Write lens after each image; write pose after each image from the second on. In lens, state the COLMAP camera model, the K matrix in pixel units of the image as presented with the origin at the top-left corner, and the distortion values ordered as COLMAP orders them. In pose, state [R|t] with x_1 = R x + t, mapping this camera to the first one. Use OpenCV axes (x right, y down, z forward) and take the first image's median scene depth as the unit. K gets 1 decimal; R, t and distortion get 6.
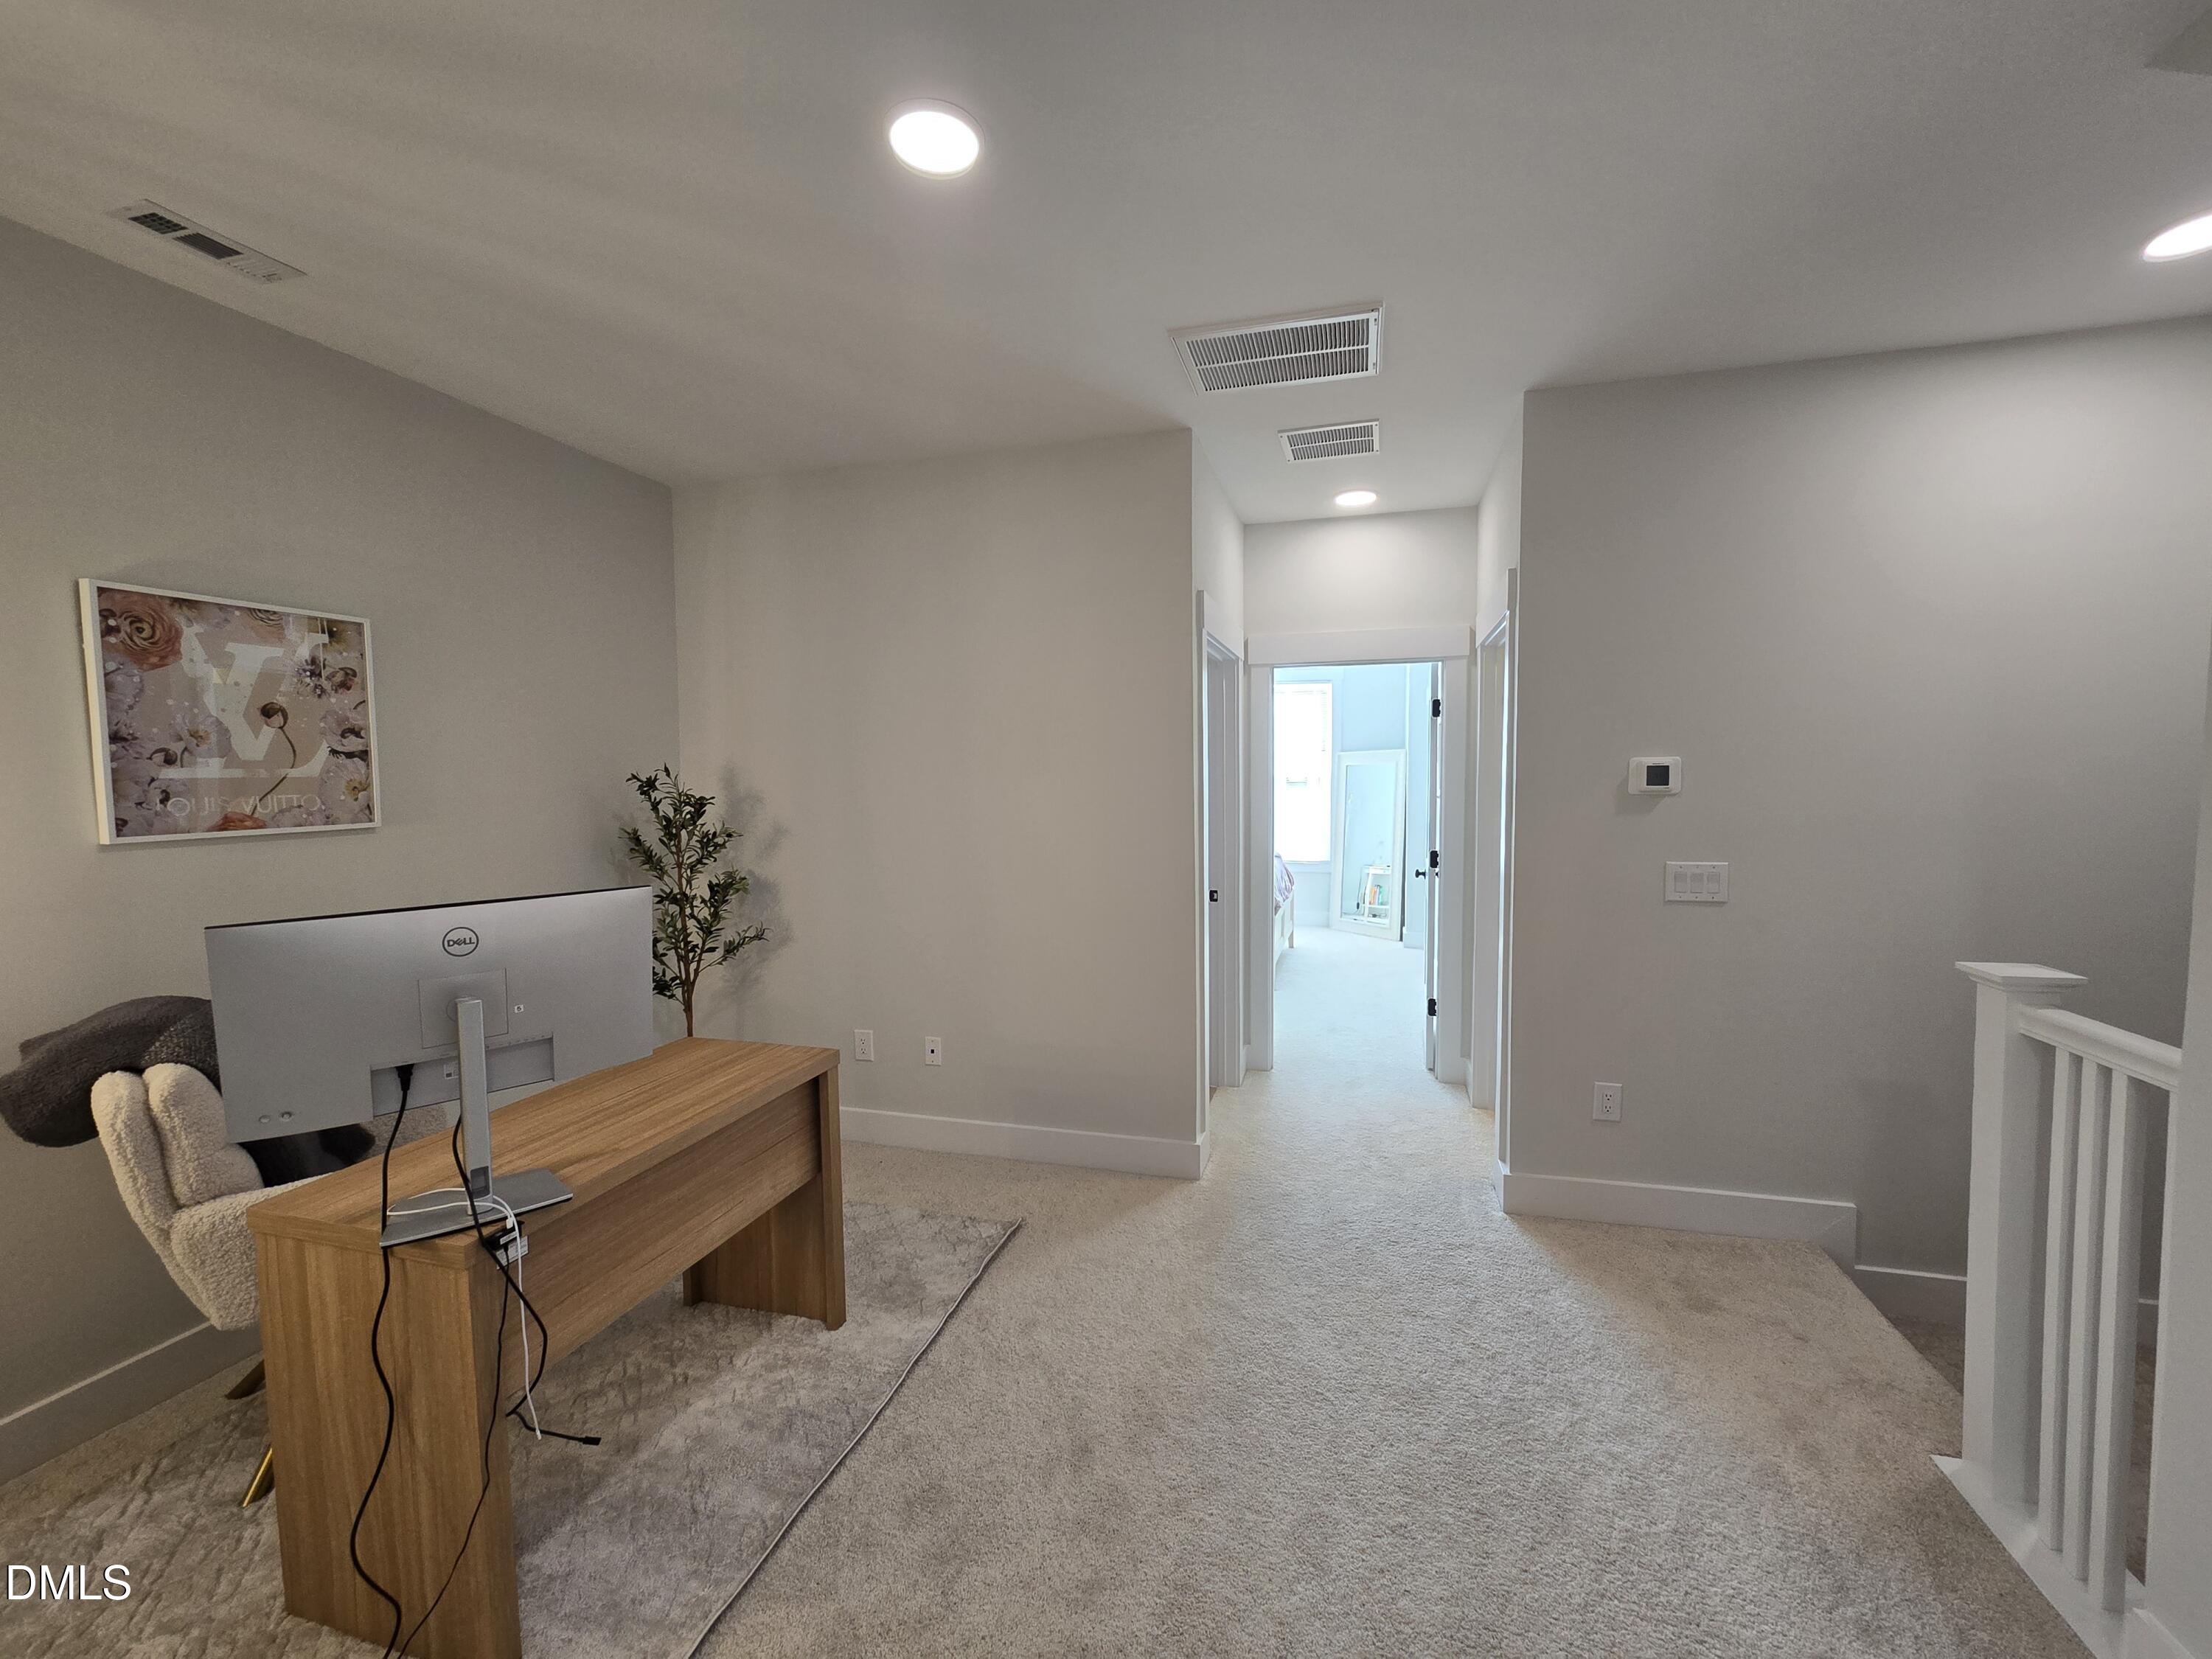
lens RADIAL K [[909.5, 0, 1113.4], [0, 909.5, 834.8], [0, 0, 1]] dist [0.000483, 0.000256]
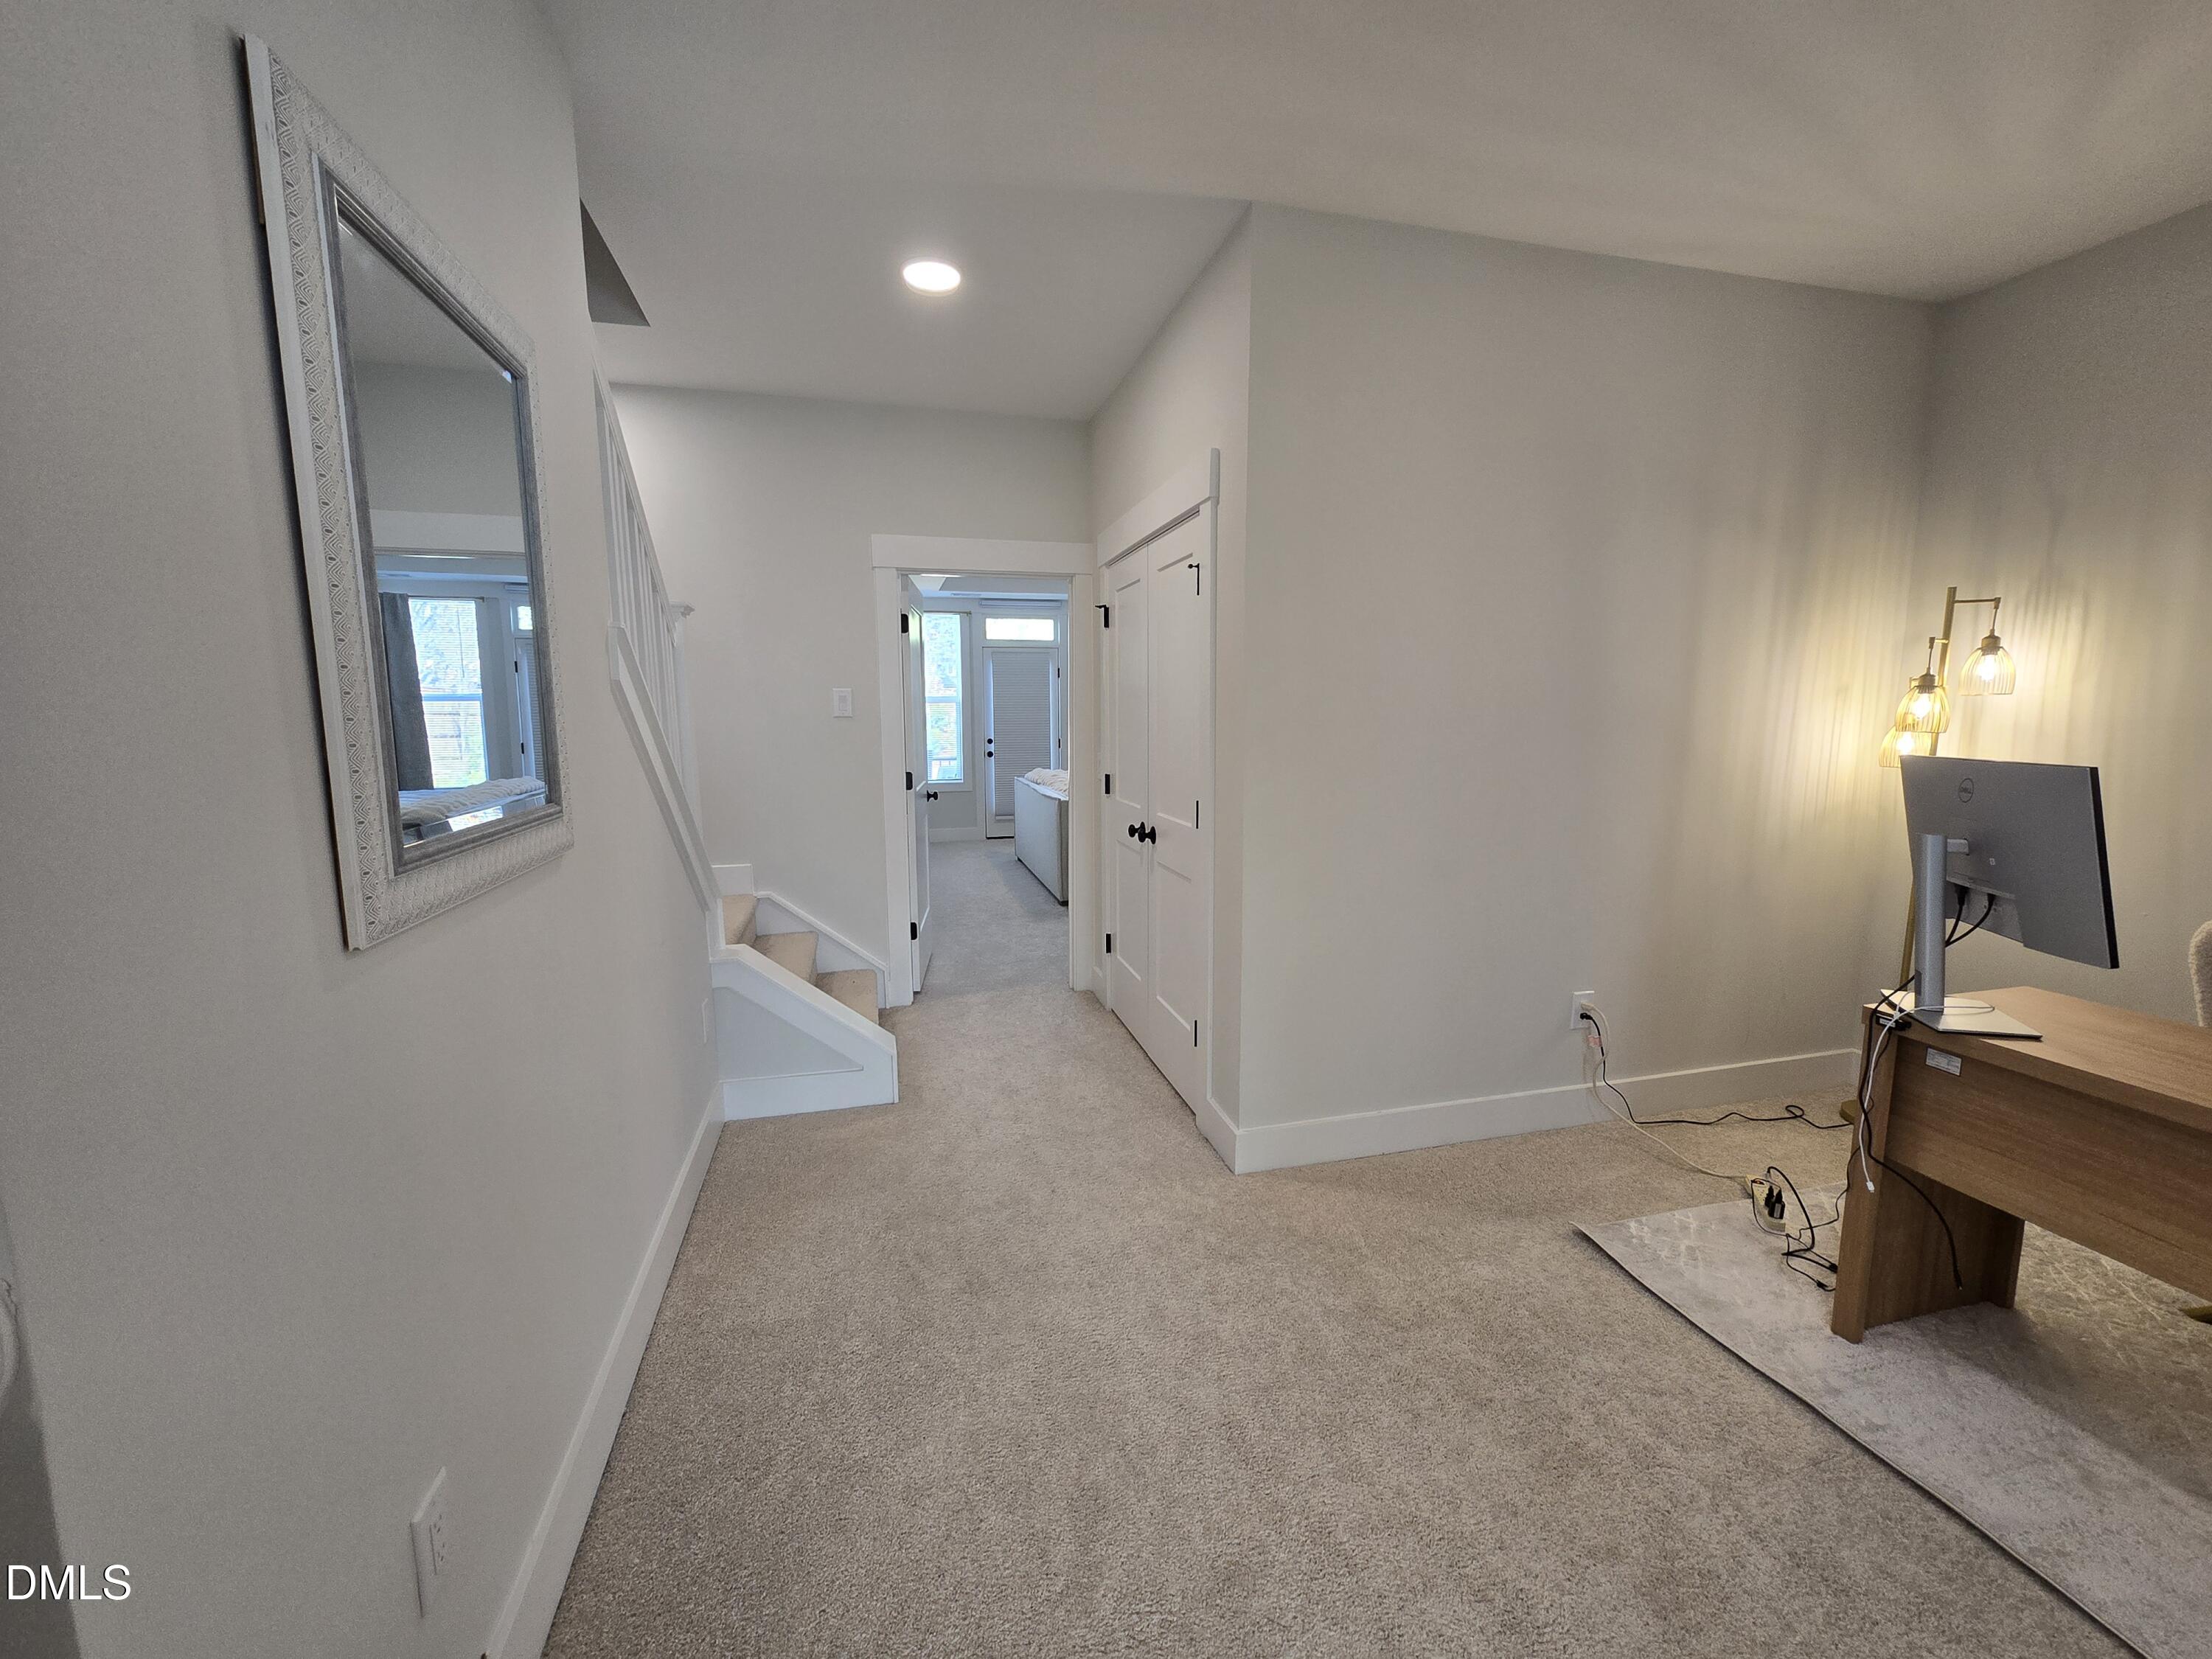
lens RADIAL K [[909.5, 0, 1113.4], [0, 909.5, 834.8], [0, 0, 1]] dist [0.000483, 0.000256]
pose [[-0.863391, 0.080934, -0.498002, 0.556964], [-0.021530, 0.980241, 0.196633, -0.024118], [0.504076, 0.180493, -0.844588, 0.947804]]
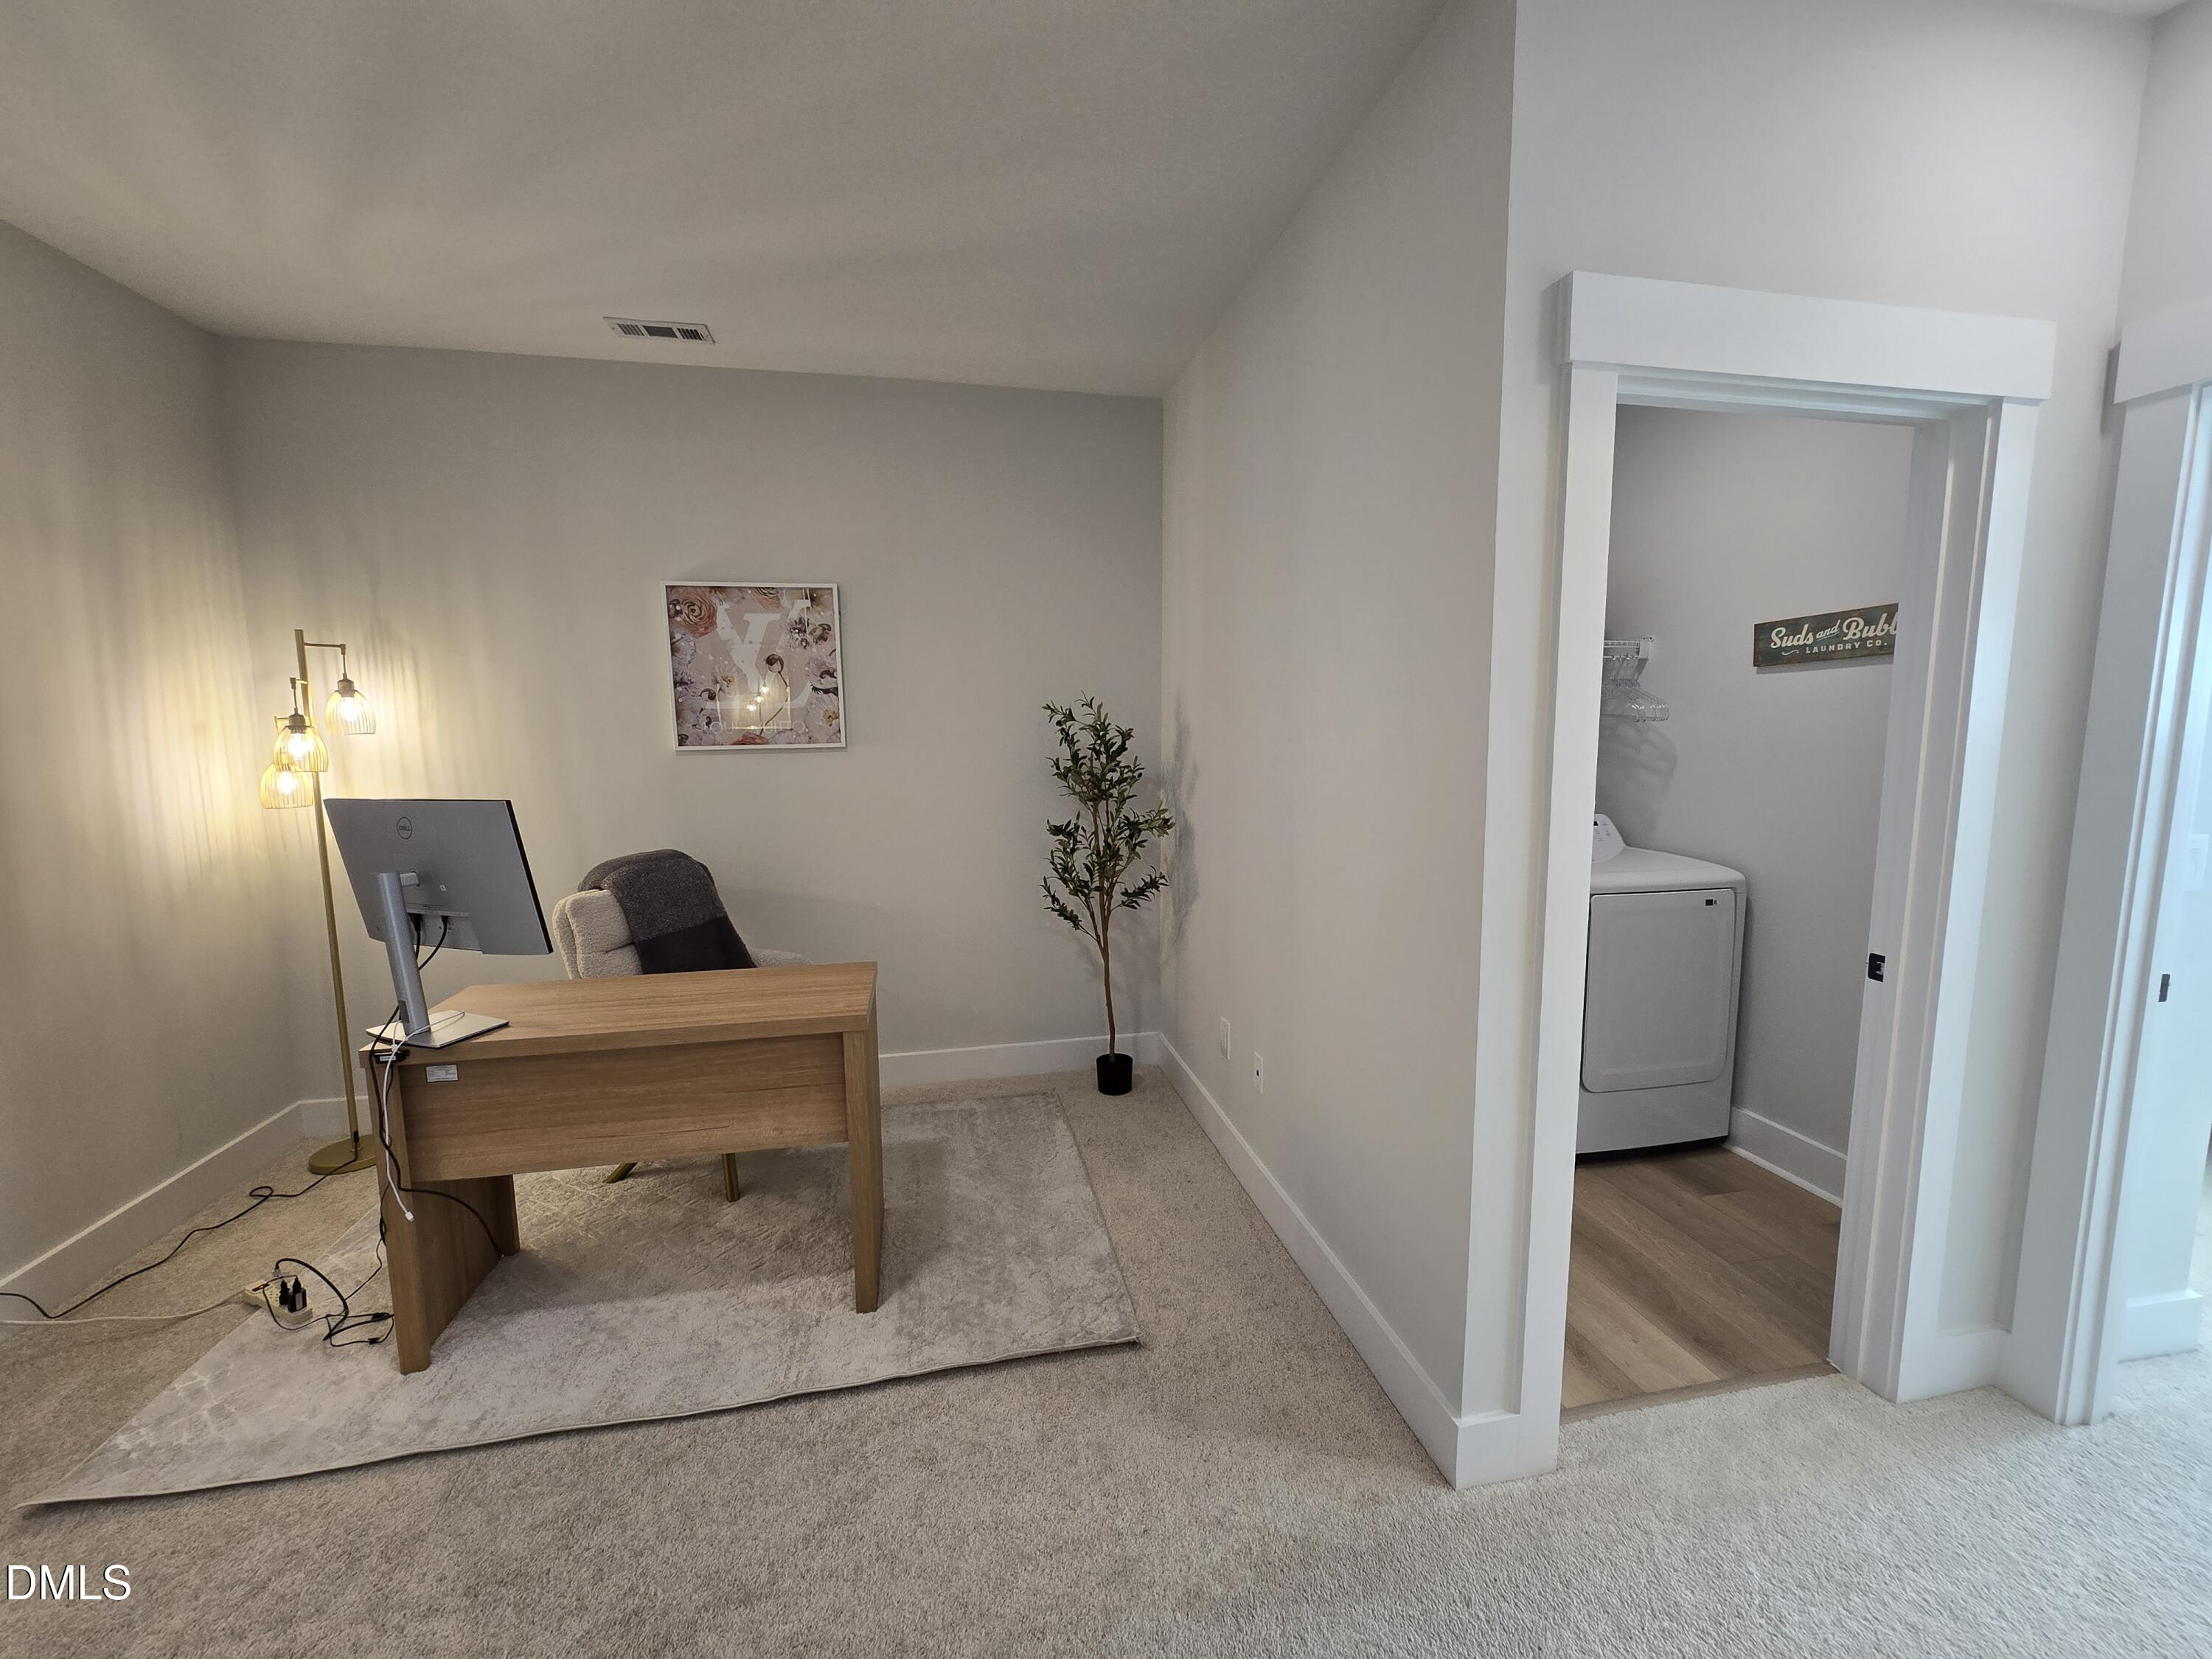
lens RADIAL K [[909.5, 0, 1113.4], [0, 909.5, 834.8], [0, 0, 1]] dist [0.000483, 0.000256]
pose [[0.462201, 0.113167, -0.879525, 0.589473], [-0.055499, 0.993571, 0.098676, -0.038205], [0.885037, 0.003205, 0.465510, 0.840924]]
